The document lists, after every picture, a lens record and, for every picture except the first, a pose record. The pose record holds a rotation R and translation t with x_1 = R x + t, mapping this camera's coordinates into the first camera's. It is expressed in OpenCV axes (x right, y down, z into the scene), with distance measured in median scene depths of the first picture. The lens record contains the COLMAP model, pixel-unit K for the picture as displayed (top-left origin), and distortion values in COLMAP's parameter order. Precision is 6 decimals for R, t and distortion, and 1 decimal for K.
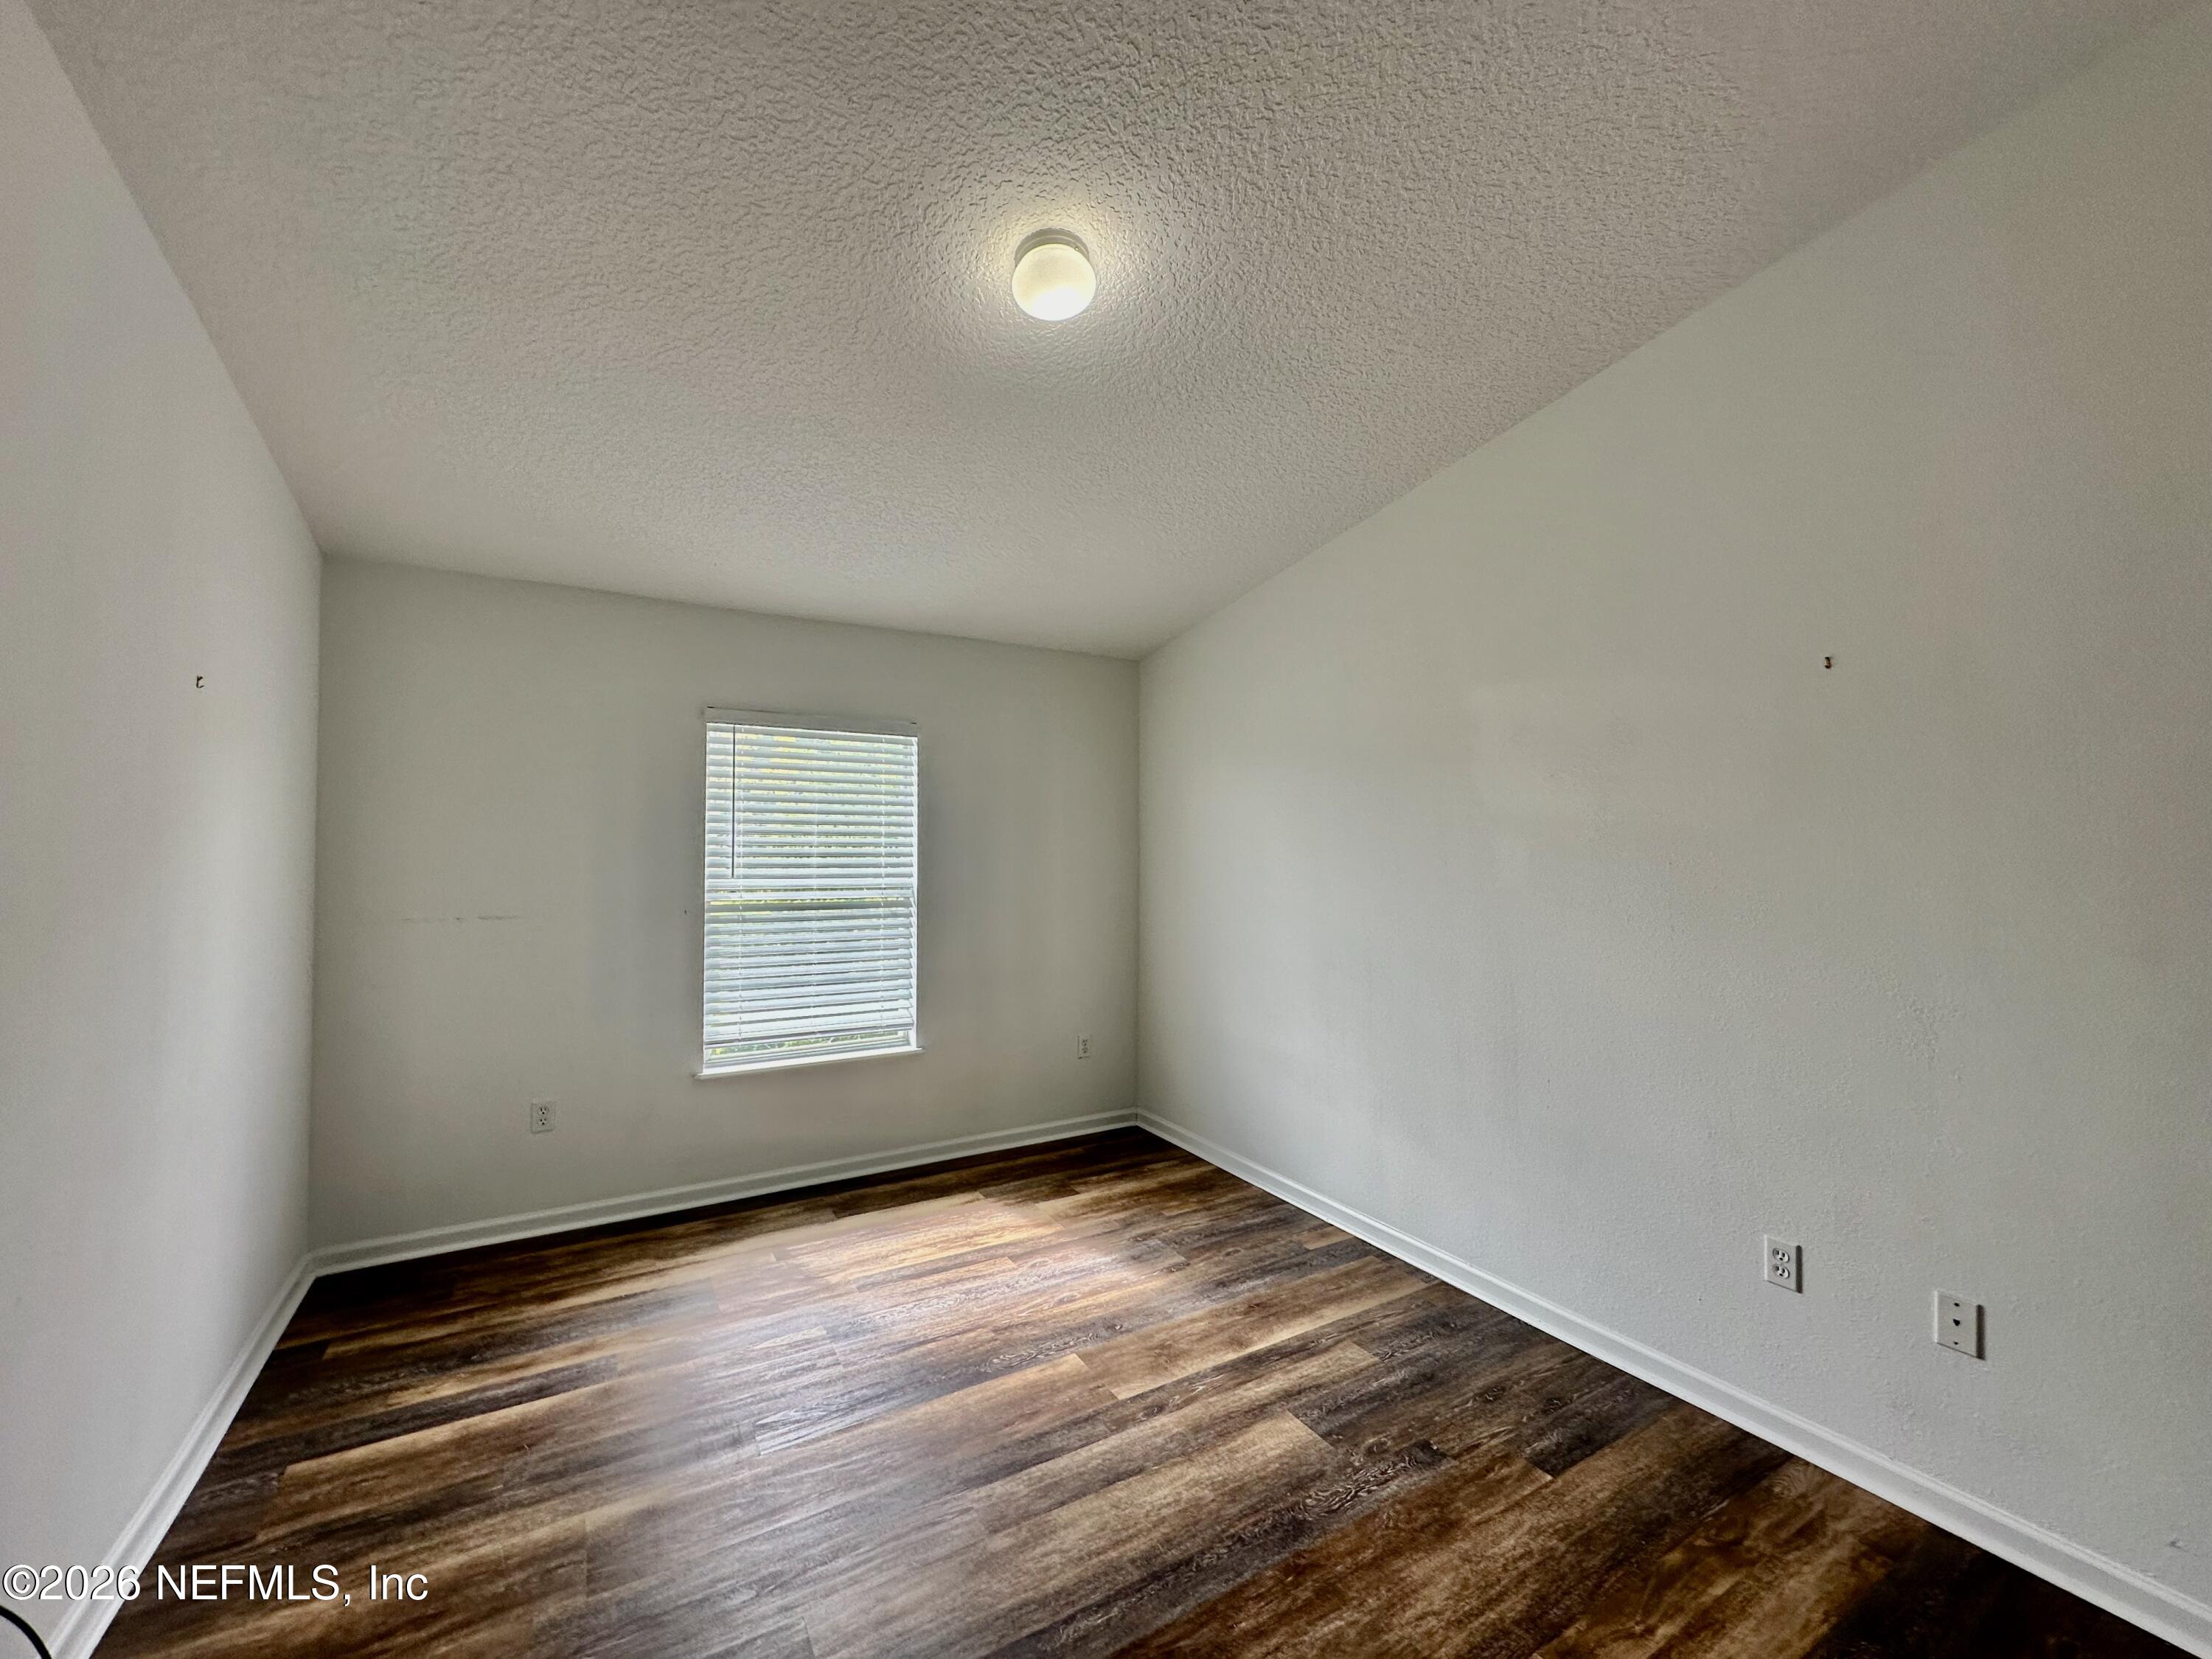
lens RADIAL K [[886.1, 0, 1106.5], [0, 886.1, 826.0], [0, 0, 1]] dist [-0.001880, 0.000640]
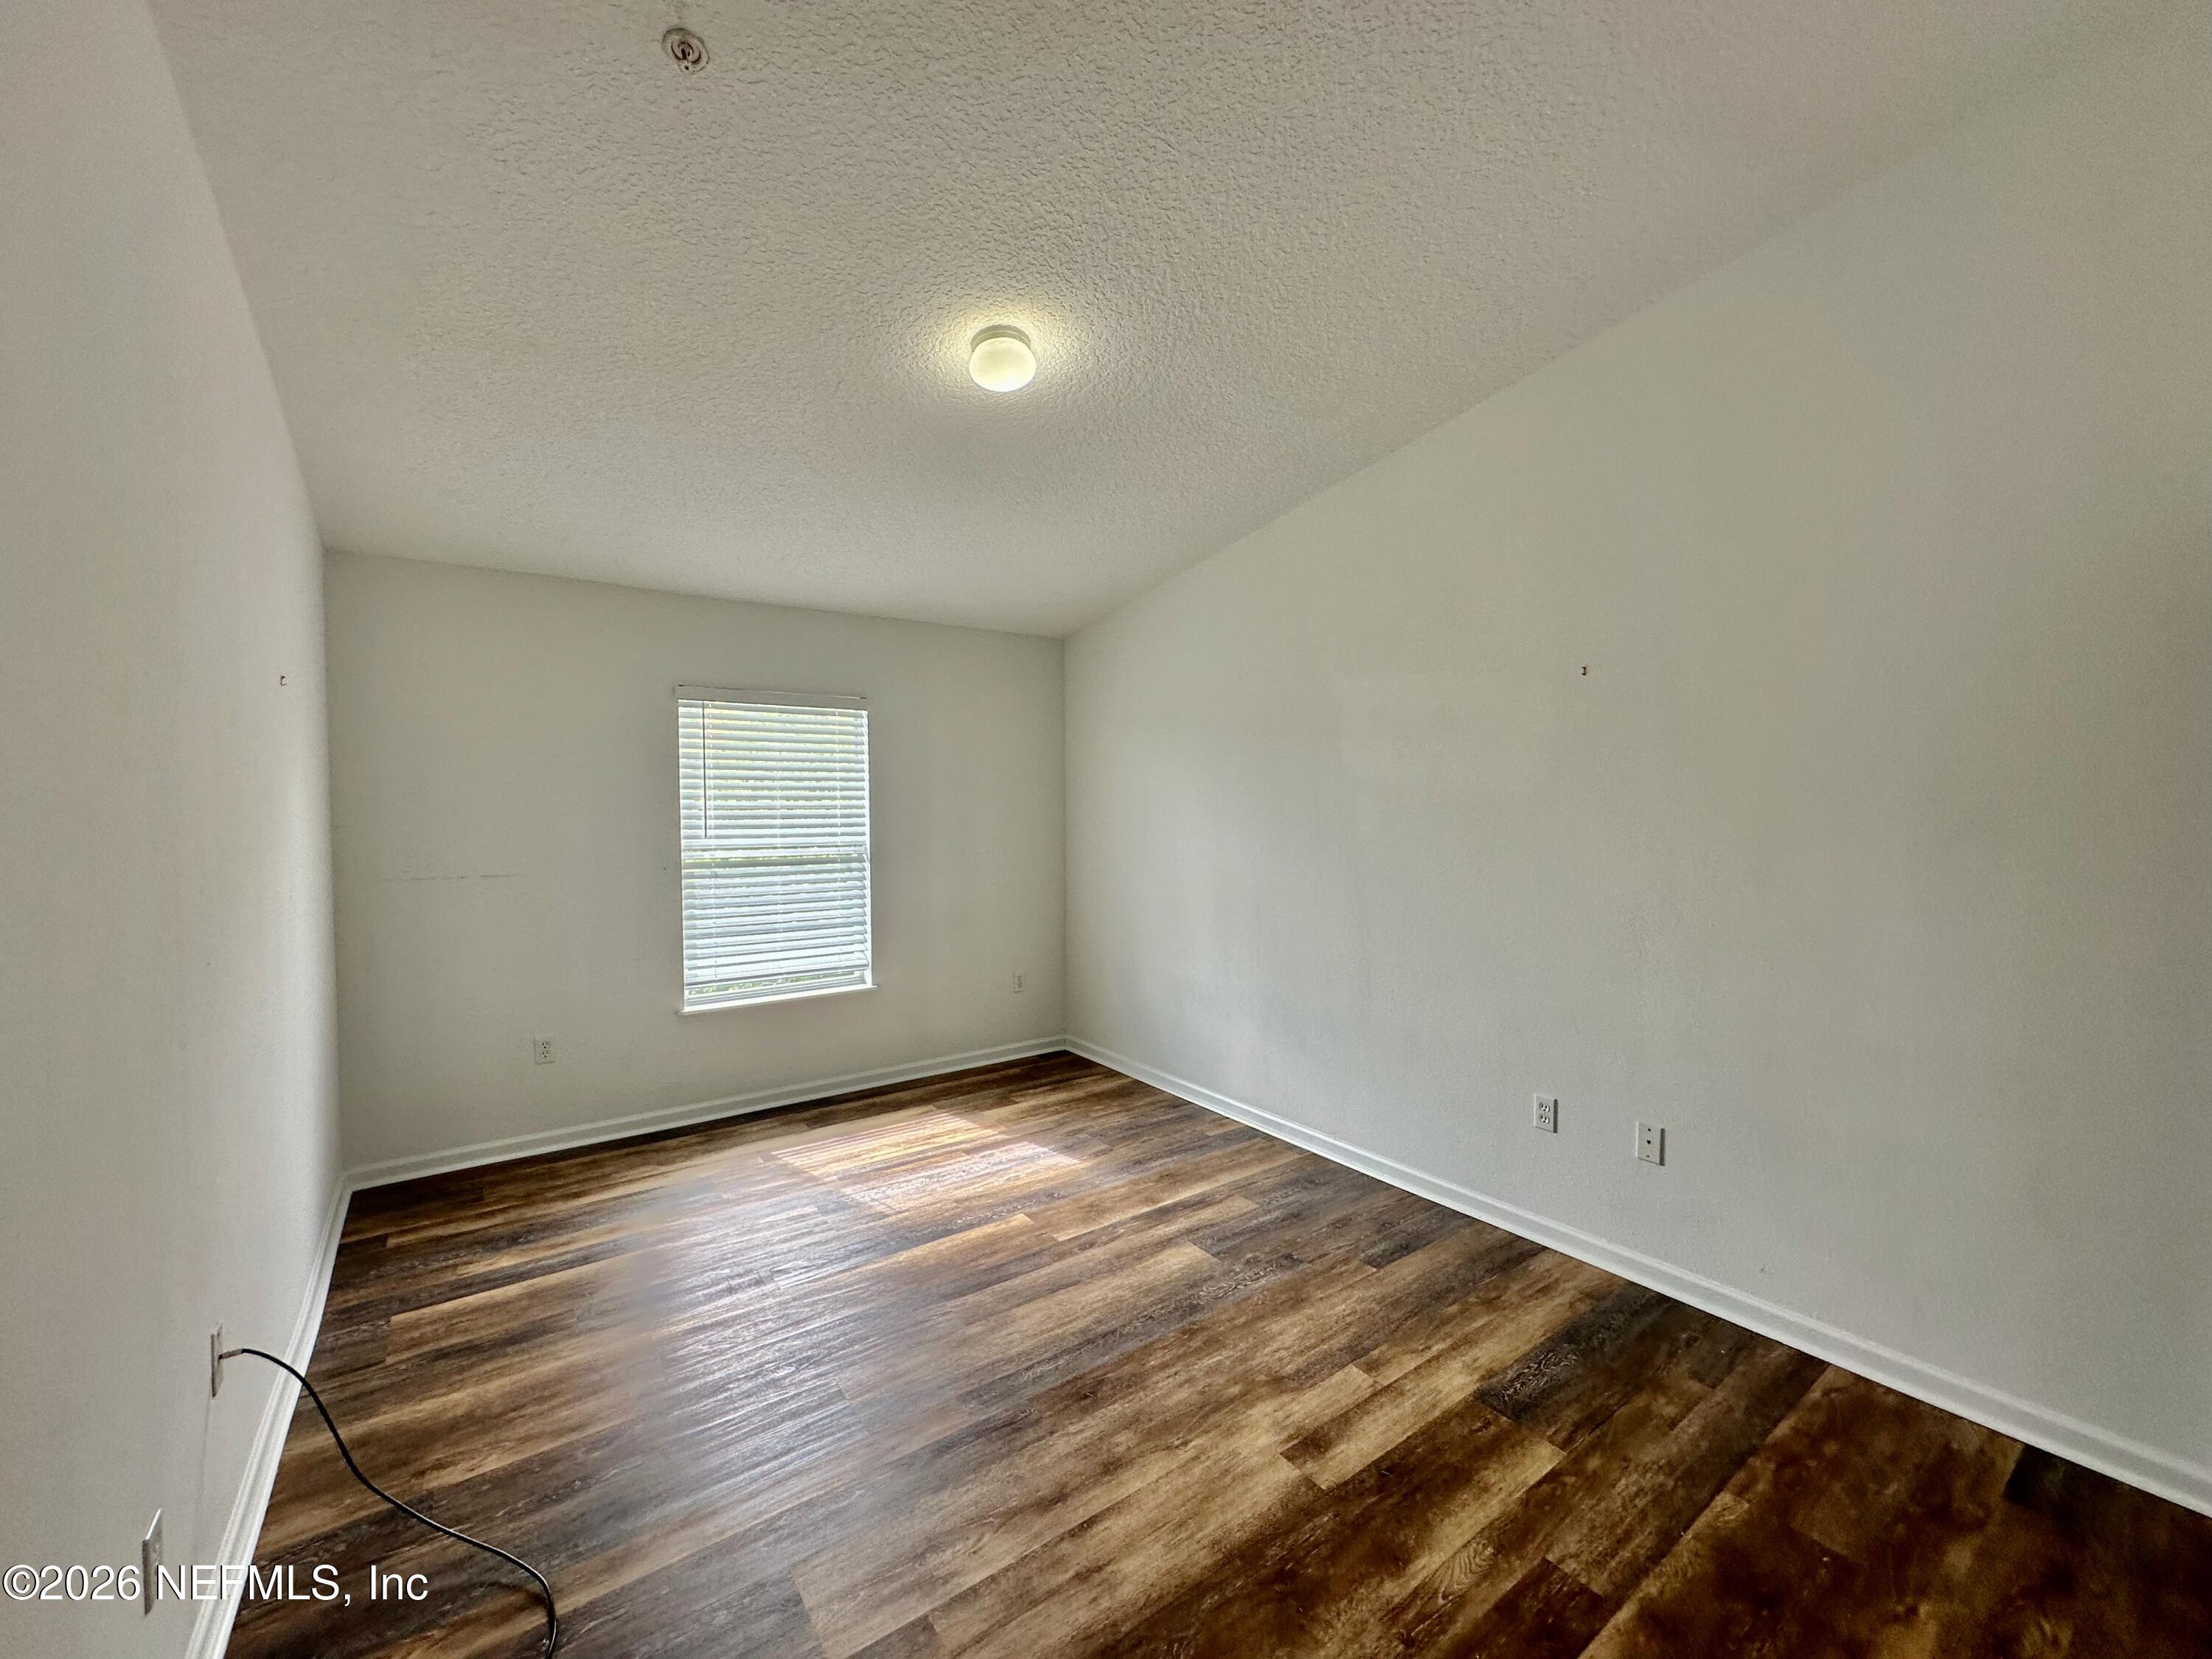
lens RADIAL K [[886.1, 0, 1106.5], [0, 886.1, 826.0], [0, 0, 1]] dist [-0.001880, 0.000640]
pose [[0.995832, -0.009427, 0.090715, -0.025384], [0.004630, 0.998587, 0.052940, -0.019932], [-0.091086, -0.052299, 0.994469, -0.230401]]
